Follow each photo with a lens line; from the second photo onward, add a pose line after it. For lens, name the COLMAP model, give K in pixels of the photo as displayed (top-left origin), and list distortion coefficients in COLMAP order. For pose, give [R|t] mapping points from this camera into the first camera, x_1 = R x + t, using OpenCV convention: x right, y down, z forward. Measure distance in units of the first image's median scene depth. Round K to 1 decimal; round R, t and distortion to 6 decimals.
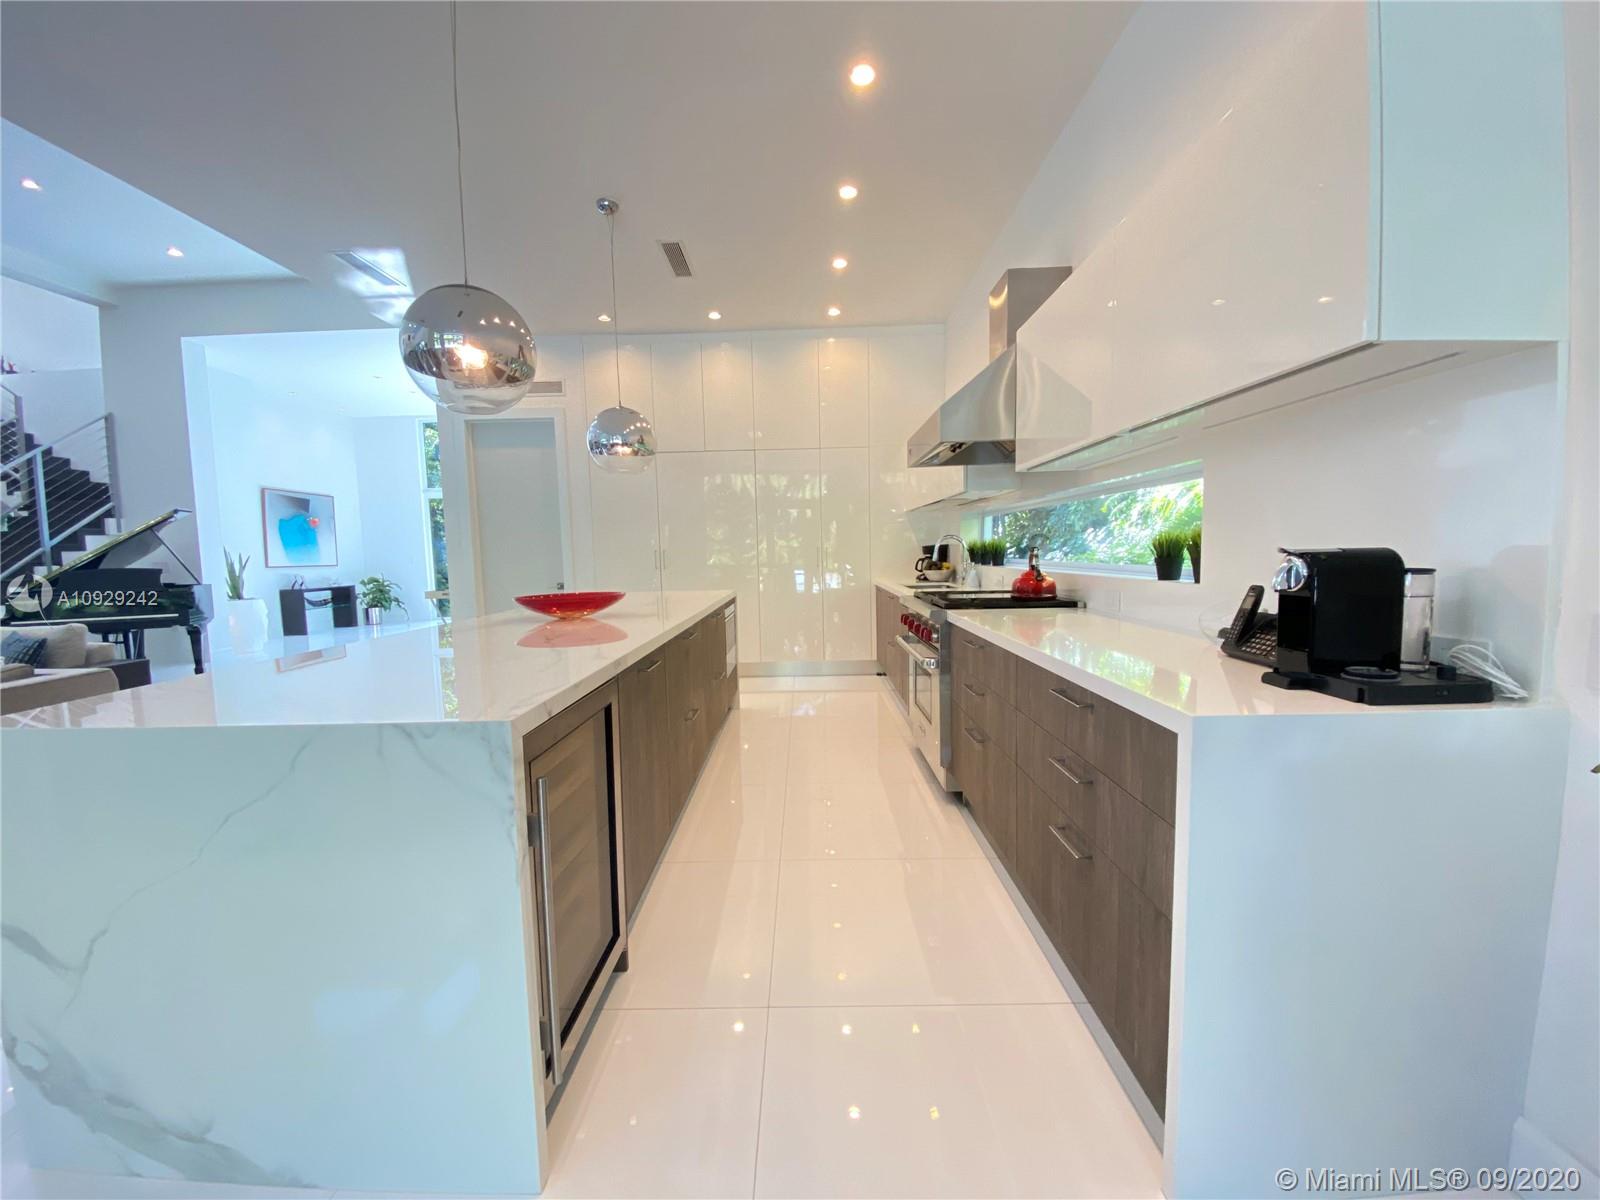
lens RADIAL K [[645.1, 0, 793.7], [0, 645.1, 599.2], [0, 0, 1]] dist [0.022818, -0.022309]
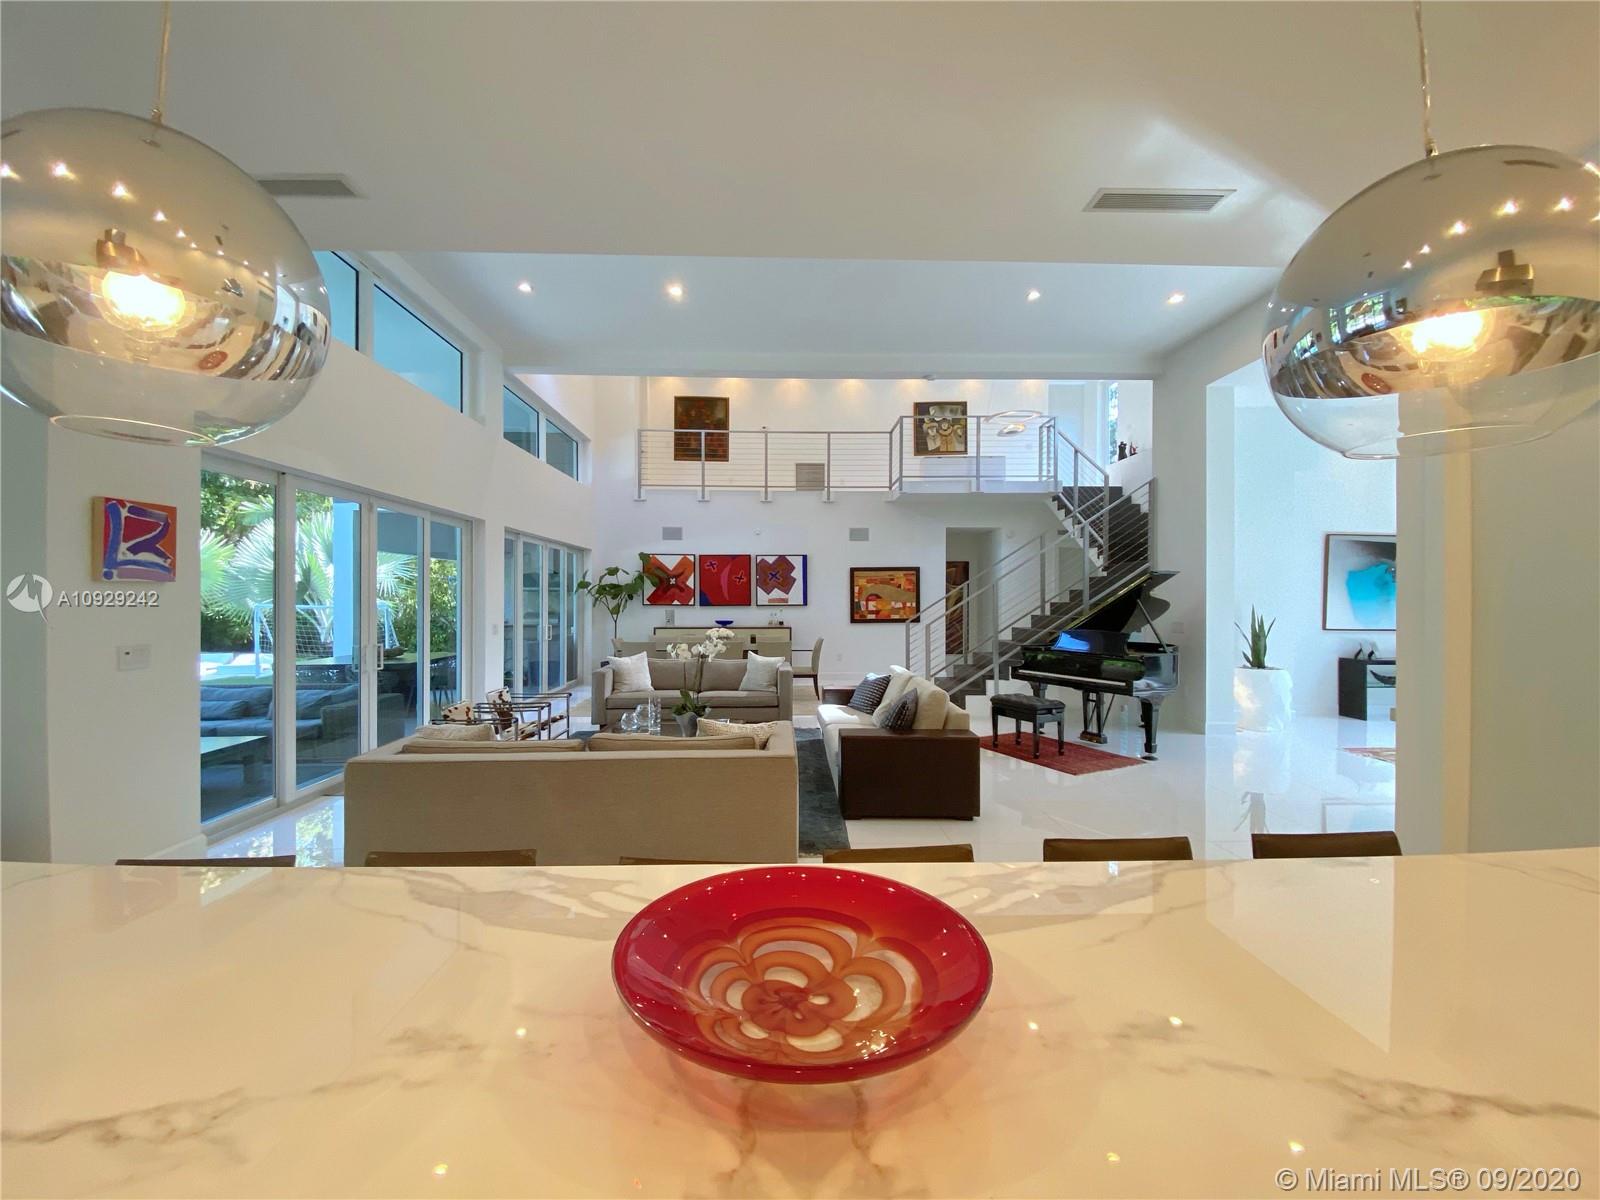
lens RADIAL K [[640.0, 0, 800.1], [0, 640.0, 604.5], [0, 0, 1]] dist [0.034510, -0.026956]
pose [[0.045179, 0.030333, -0.998518, -0.029738], [-0.080773, 0.996377, 0.026613, -0.072161], [0.995708, 0.079451, 0.047466, 0.433292]]
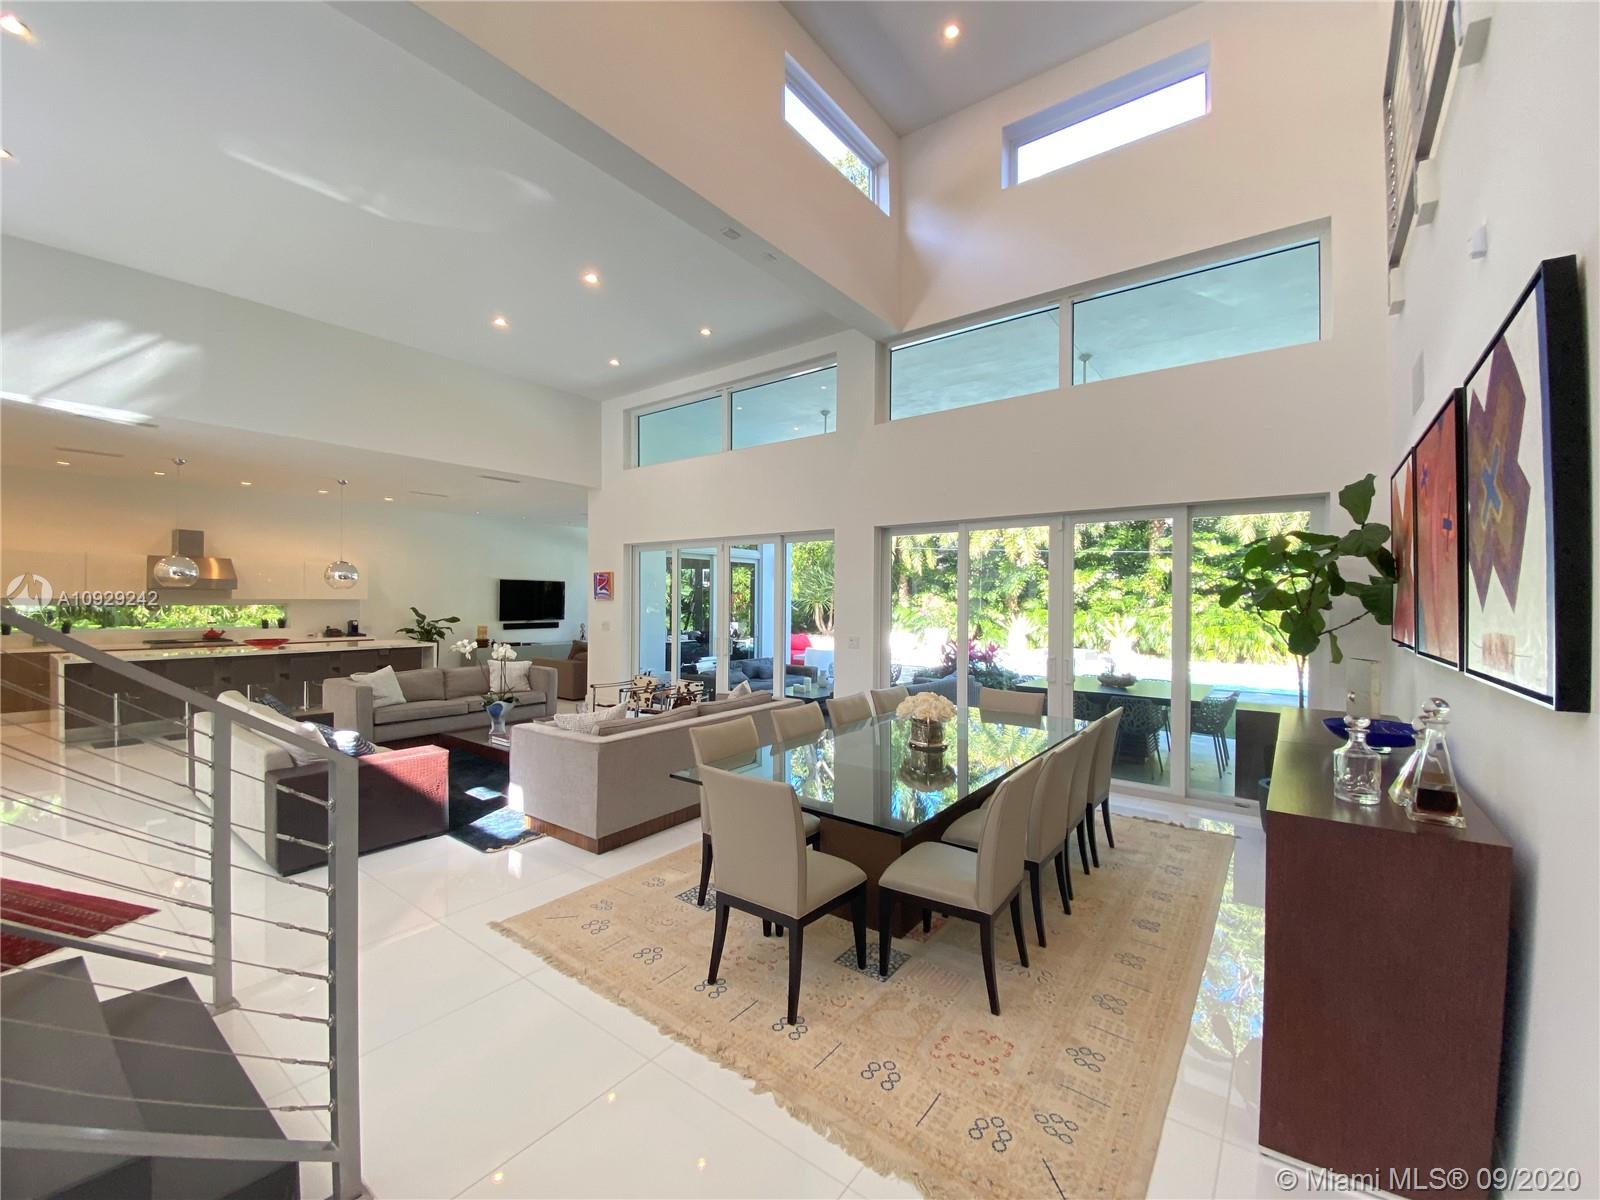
lens RADIAL K [[644.1, 0, 800.0], [0, 644.1, 600.0], [0, 0, 1]] dist [0.019450, -0.023985]
pose [[-0.806213, 0.017866, 0.591356, -1.649402], [0.058221, 0.997088, 0.049250, -0.079584], [-0.588754, 0.074135, -0.804906, 0.811692]]
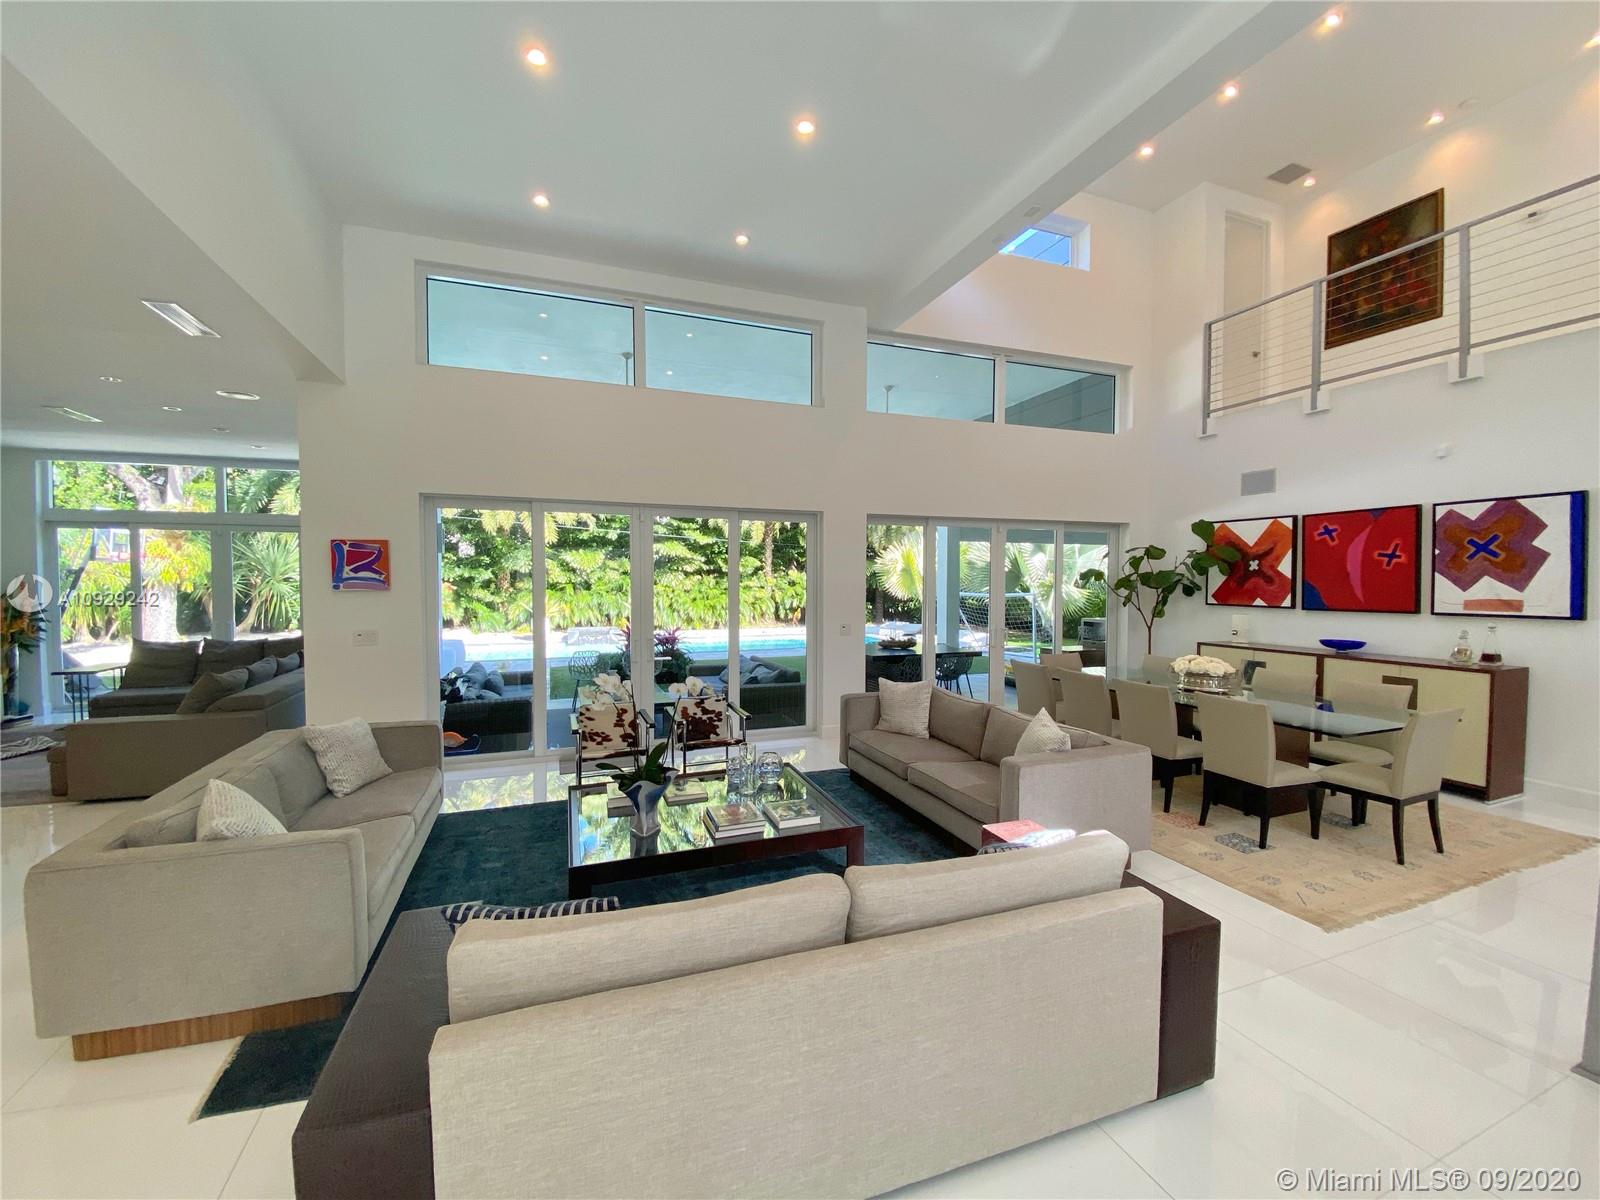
lens RADIAL K [[645.1, 0, 793.7], [0, 645.1, 599.2], [0, 0, 1]] dist [0.022818, -0.022309]
pose [[-0.932695, 0.032537, -0.359196, -0.719108], [-0.007716, 0.993894, 0.110065, -0.113121], [0.360584, 0.105429, -0.926749, 0.843731]]
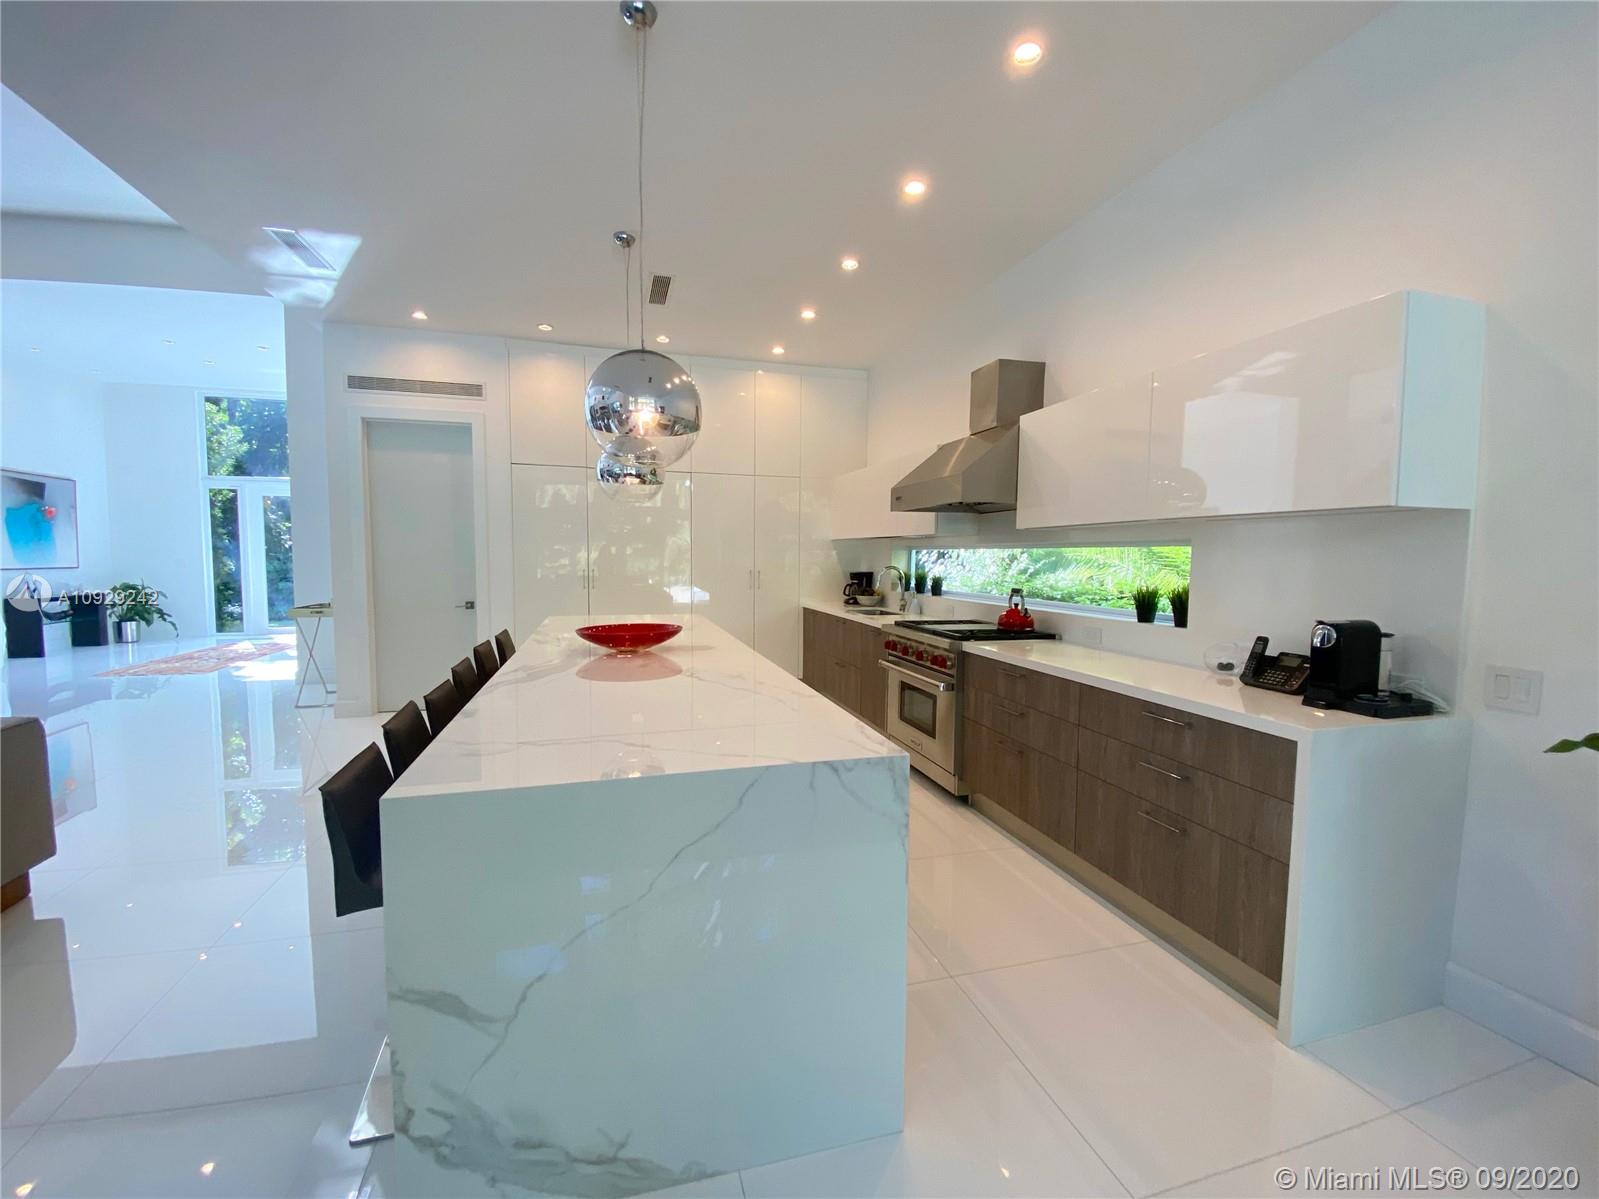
lens RADIAL K [[669.5, 0, 793.7], [0, 669.5, 596.2], [0, 0, 1]] dist [0.023196, -0.020710]
pose [[0.958085, 0.014415, 0.286121, -0.178509], [-0.009475, 0.999781, -0.018641, -0.017740], [-0.286327, 0.015149, 0.958012, -0.039501]]
